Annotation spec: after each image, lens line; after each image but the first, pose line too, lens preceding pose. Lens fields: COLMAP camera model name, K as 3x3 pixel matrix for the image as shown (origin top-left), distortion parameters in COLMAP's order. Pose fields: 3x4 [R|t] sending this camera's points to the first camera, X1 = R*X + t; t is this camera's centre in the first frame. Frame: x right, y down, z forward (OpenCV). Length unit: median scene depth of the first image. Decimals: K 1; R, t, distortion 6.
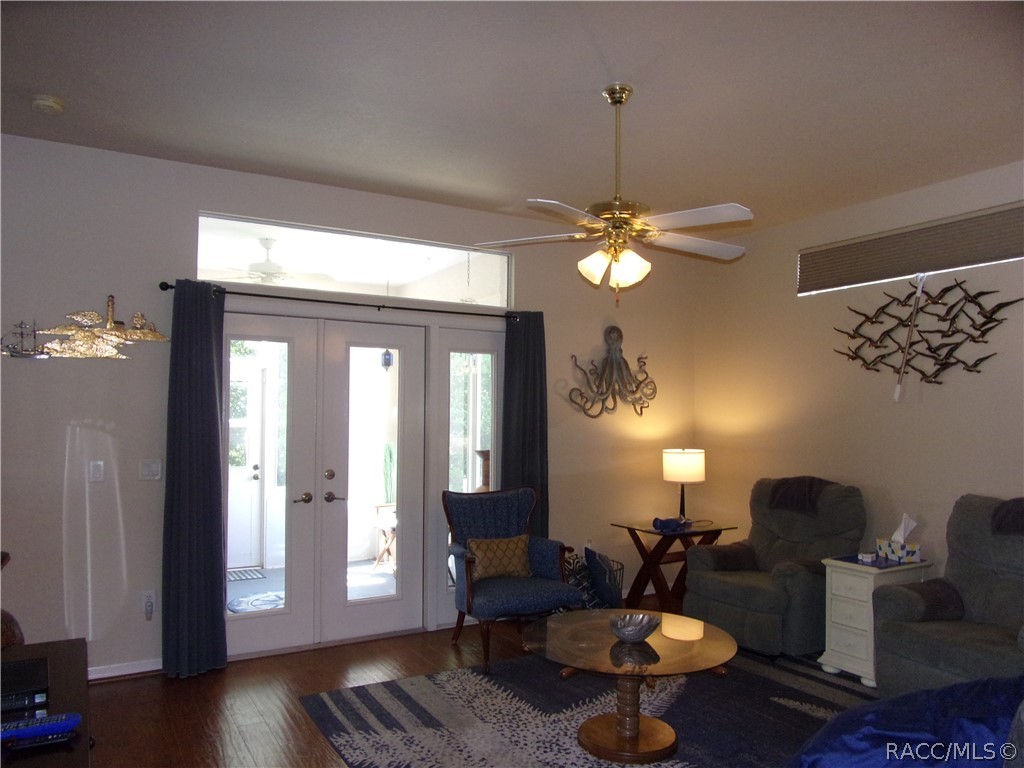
lens RADIAL K [[734.6, 0, 508.5], [0, 734.6, 390.1], [0, 0, 1]] dist [-0.030495, 0.002938]
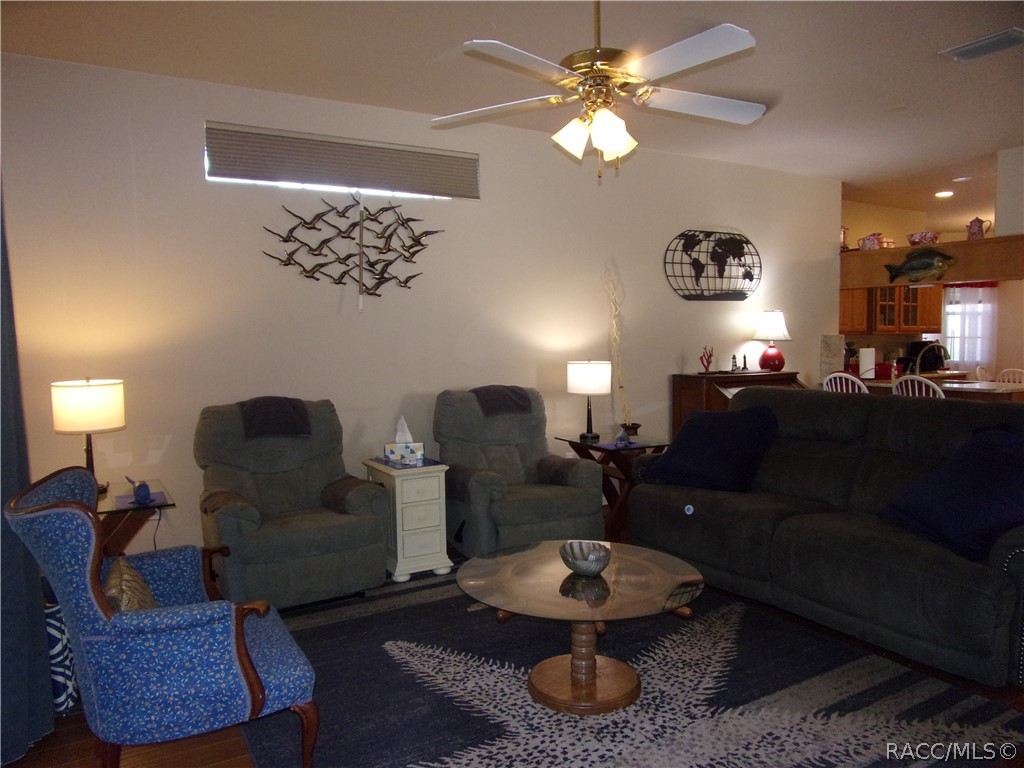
lens RADIAL K [[734.6, 0, 508.5], [0, 734.6, 390.1], [0, 0, 1]] dist [-0.030495, 0.002938]
pose [[-0.003051, -0.083069, 0.996539, -0.482027], [-0.027167, 0.996183, 0.082956, 0.032474], [-0.999626, -0.026820, -0.005296, 0.761178]]
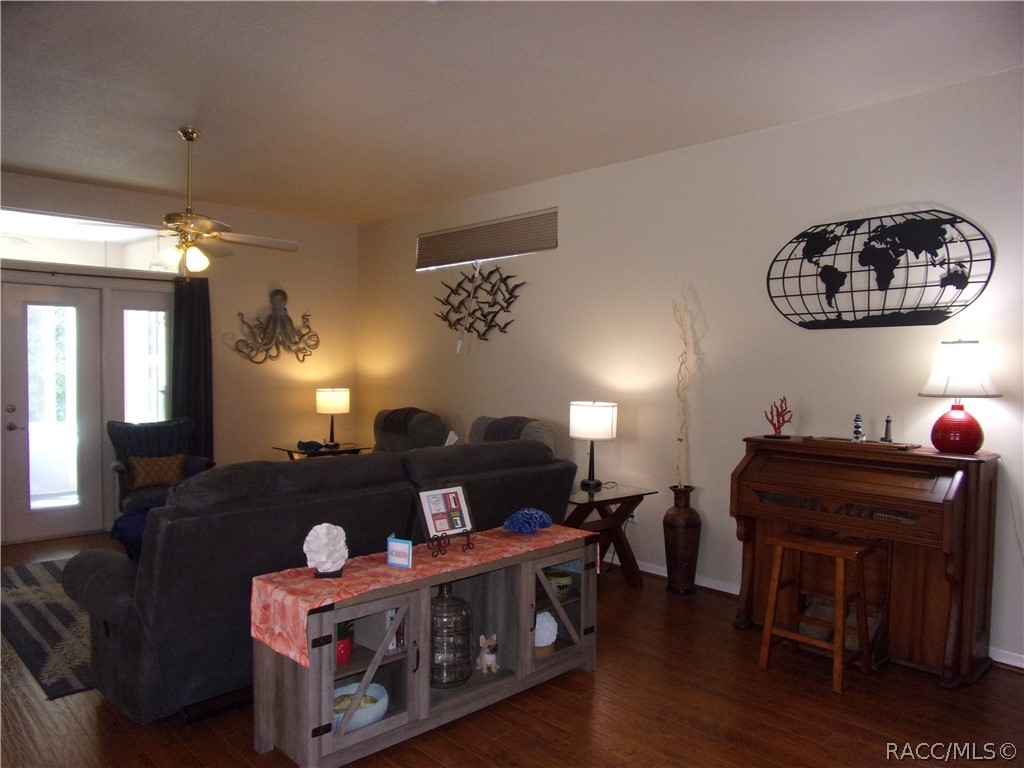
lens RADIAL K [[734.6, 0, 508.5], [0, 734.6, 390.1], [0, 0, 1]] dist [-0.030495, 0.002938]
pose [[0.974699, -0.004494, 0.223477, 0.299174], [-0.011954, 0.997319, 0.072191, -0.014622], [-0.223203, -0.073035, 0.972032, -0.370901]]
